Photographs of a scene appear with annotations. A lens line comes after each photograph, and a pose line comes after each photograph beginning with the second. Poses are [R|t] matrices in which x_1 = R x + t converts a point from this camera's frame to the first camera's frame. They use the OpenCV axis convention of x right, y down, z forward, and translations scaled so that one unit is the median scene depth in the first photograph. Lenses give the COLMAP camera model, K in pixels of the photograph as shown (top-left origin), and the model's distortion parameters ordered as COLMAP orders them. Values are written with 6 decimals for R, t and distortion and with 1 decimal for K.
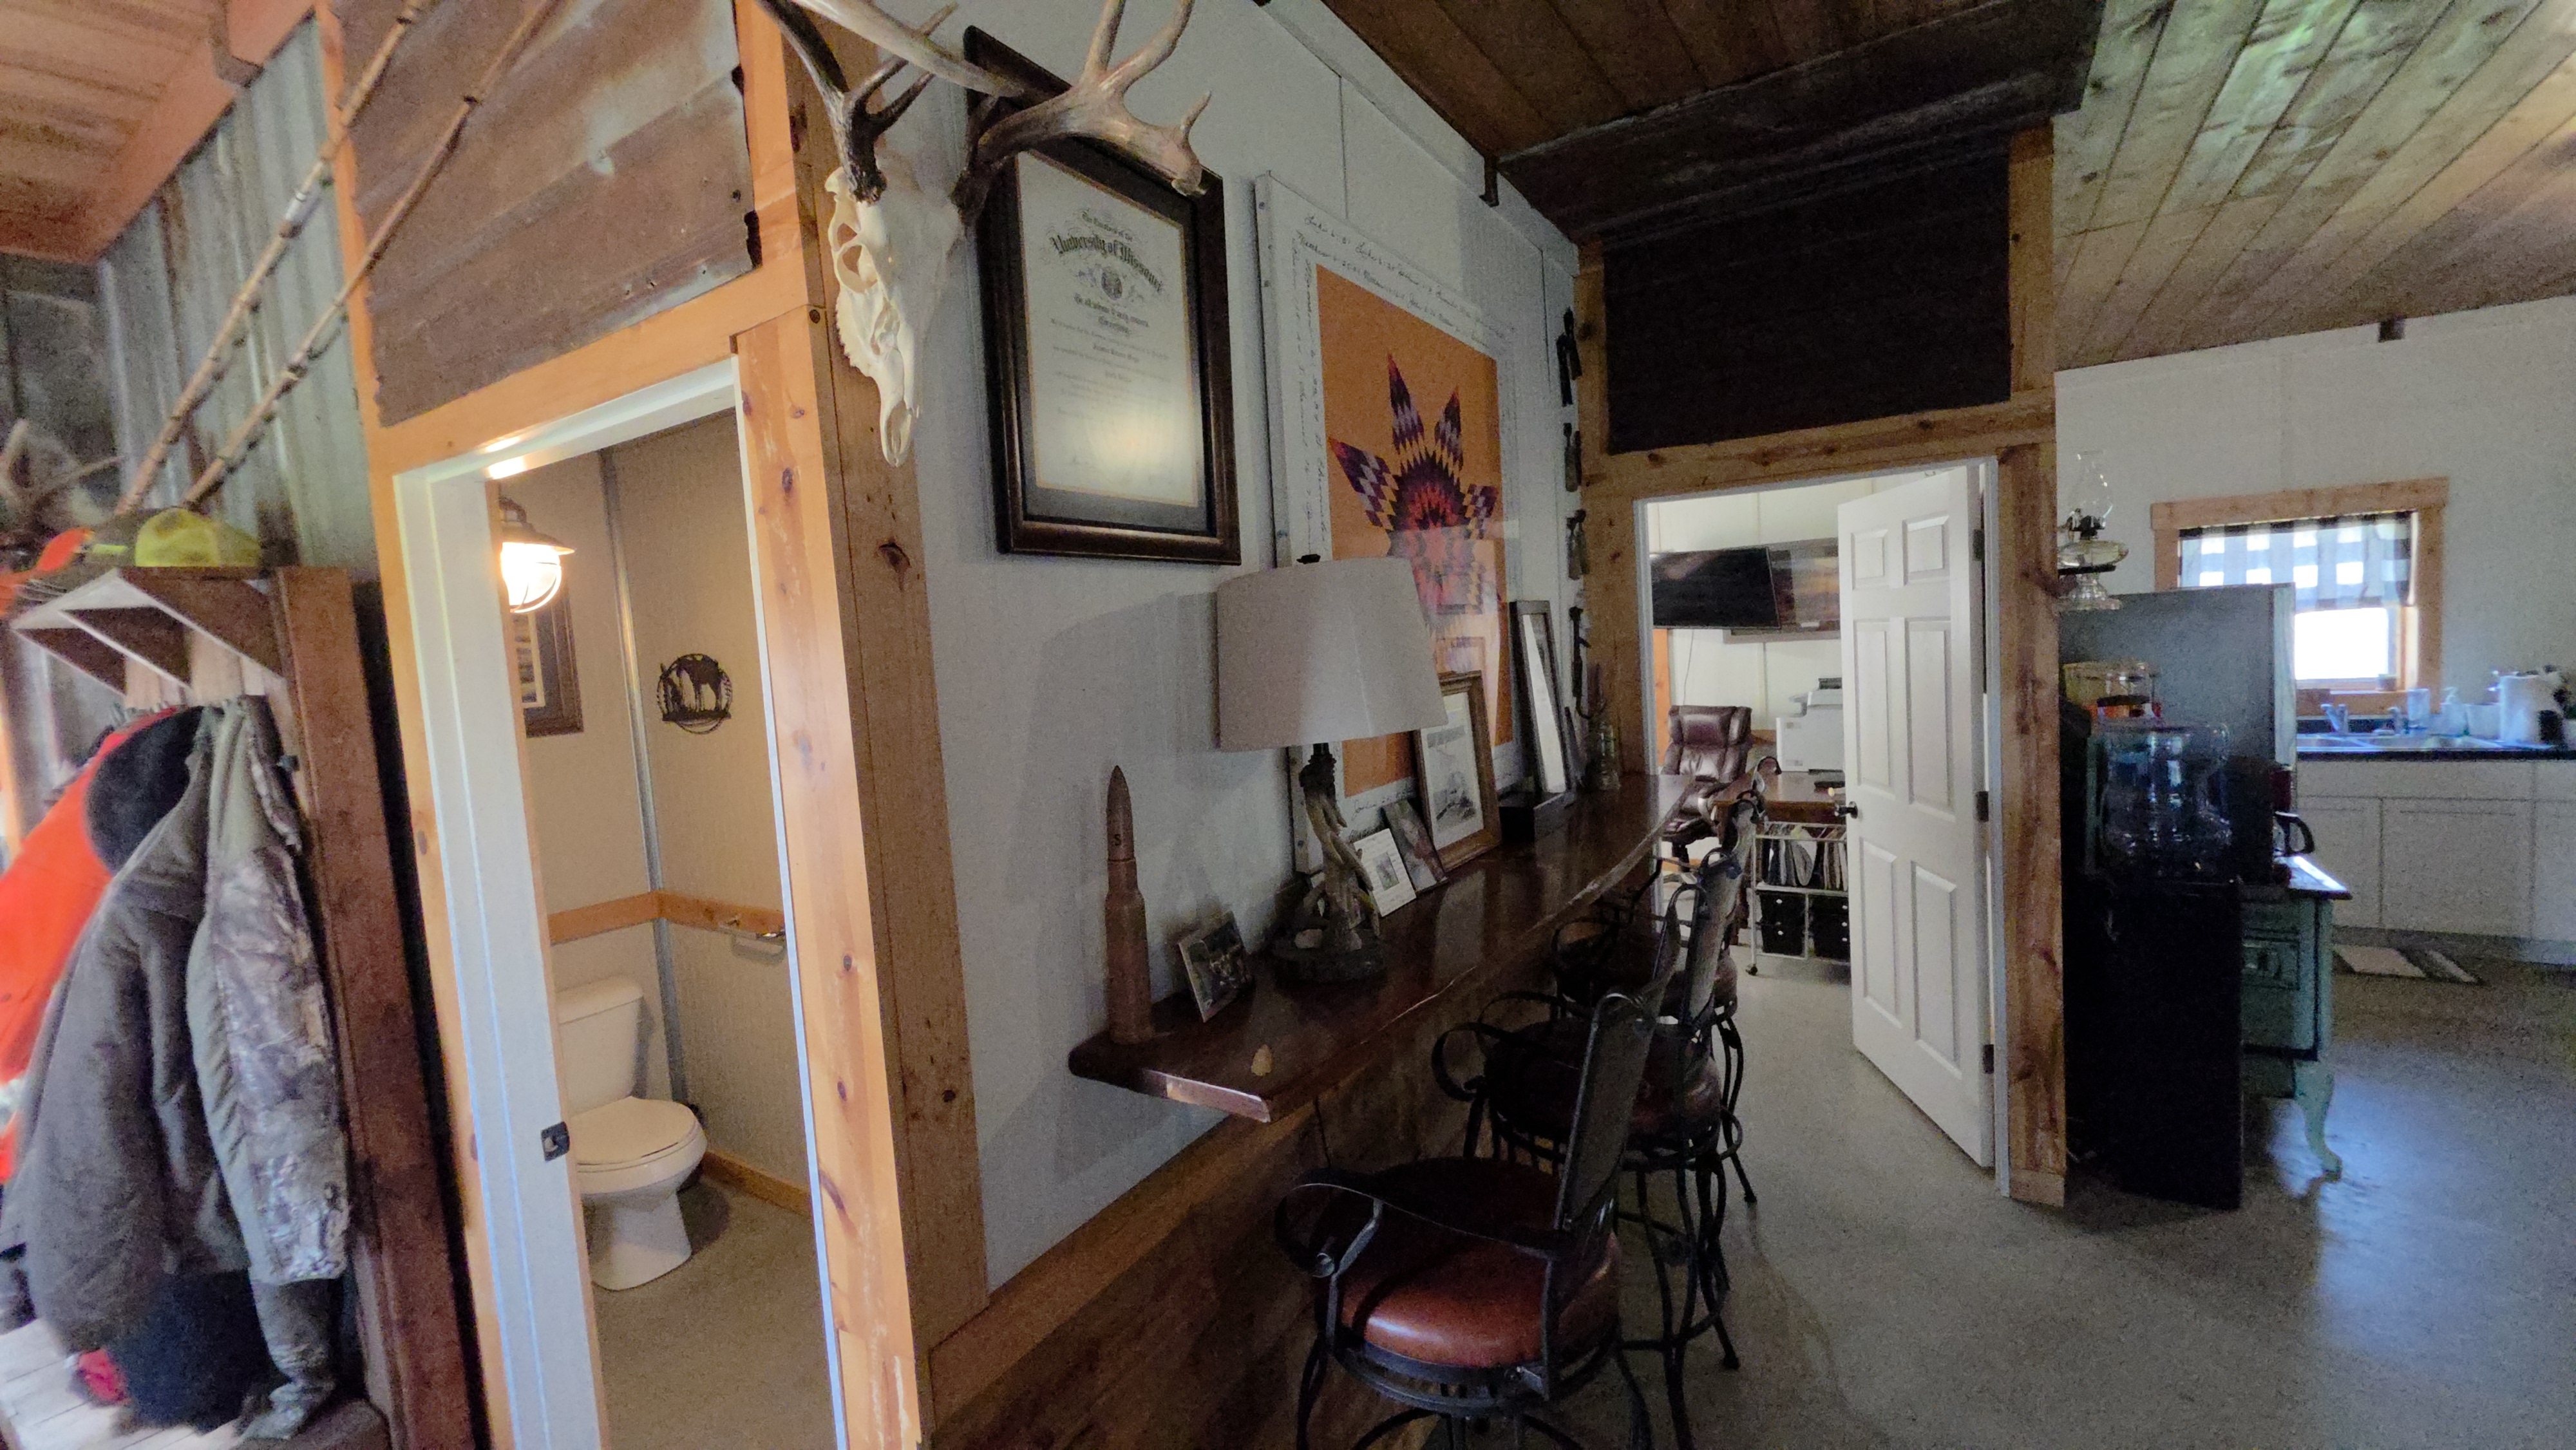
lens RADIAL K [[1025.3, 0, 1296.2], [0, 1025.3, 724.5], [0, 0, 1]] dist [0.000605, 0.000054]
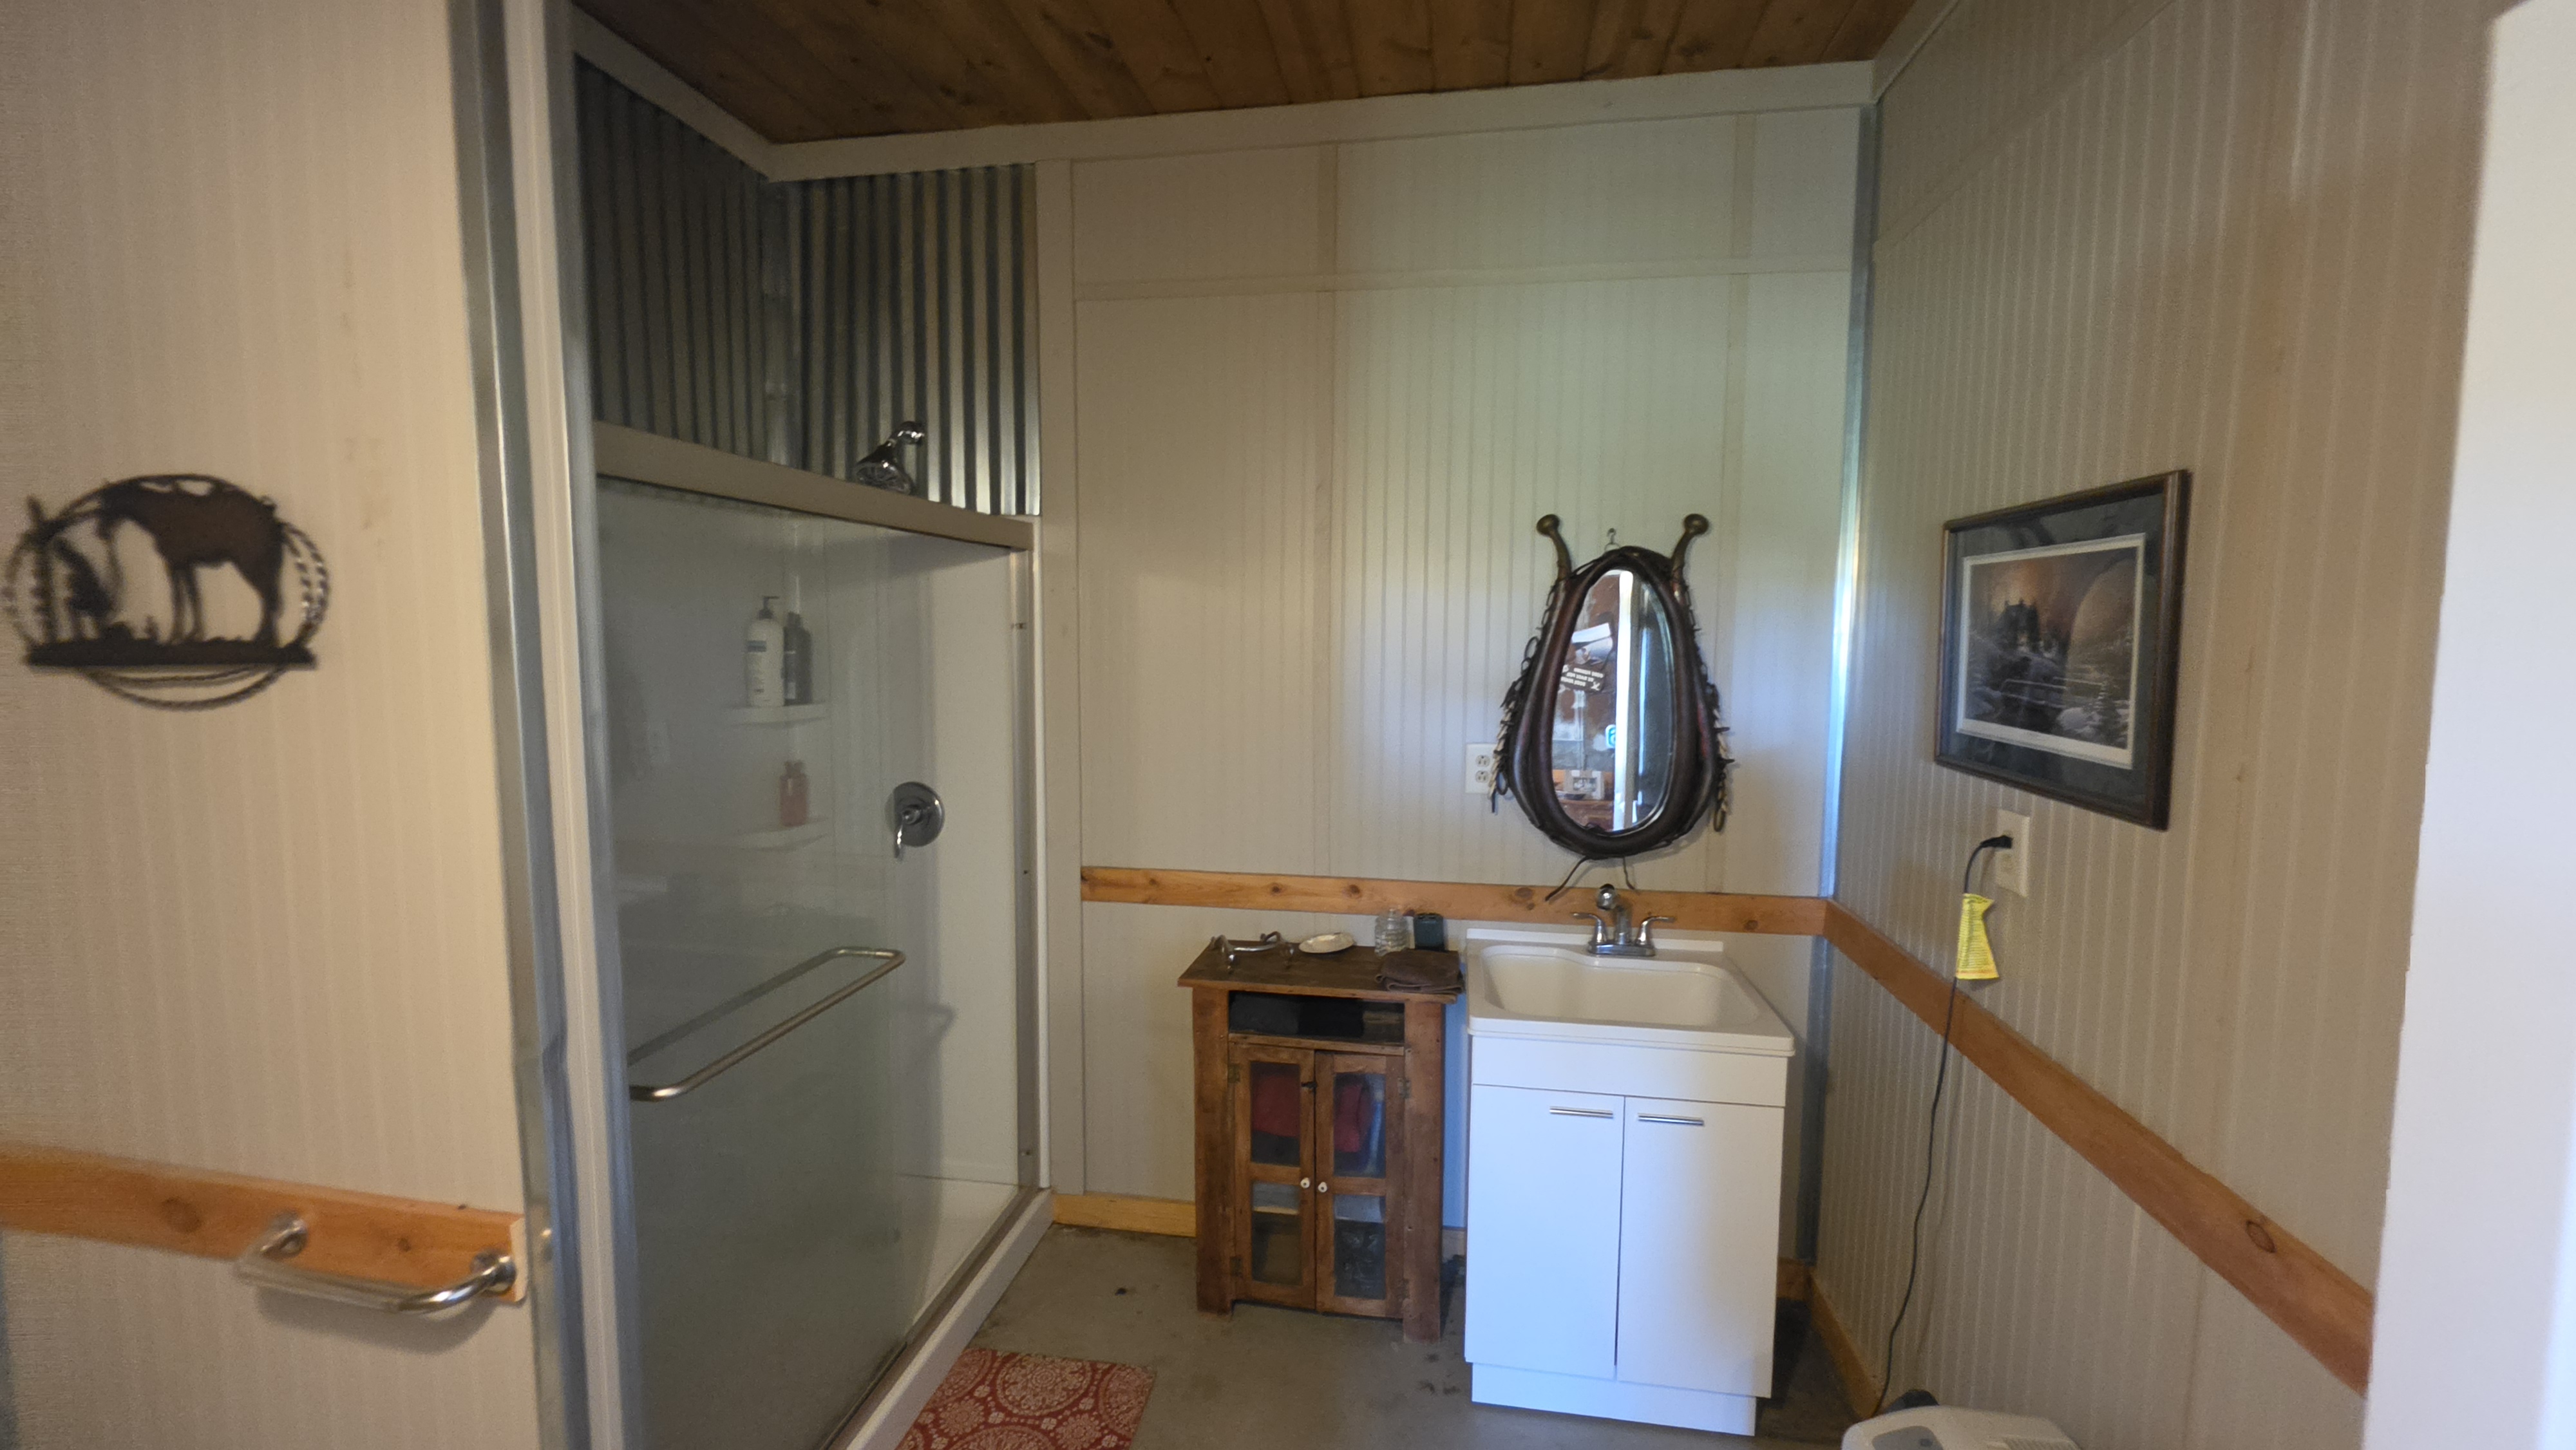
lens RADIAL K [[1025.3, 0, 1280.5], [0, 1025.3, 715.9], [0, 0, 1]] dist [0.000605, 0.000054]
pose [[0.925217, 0.029008, 0.378327, -0.380672], [-0.029197, 0.999560, -0.005239, 0.002141], [-0.378313, -0.006199, 0.925657, 0.556564]]
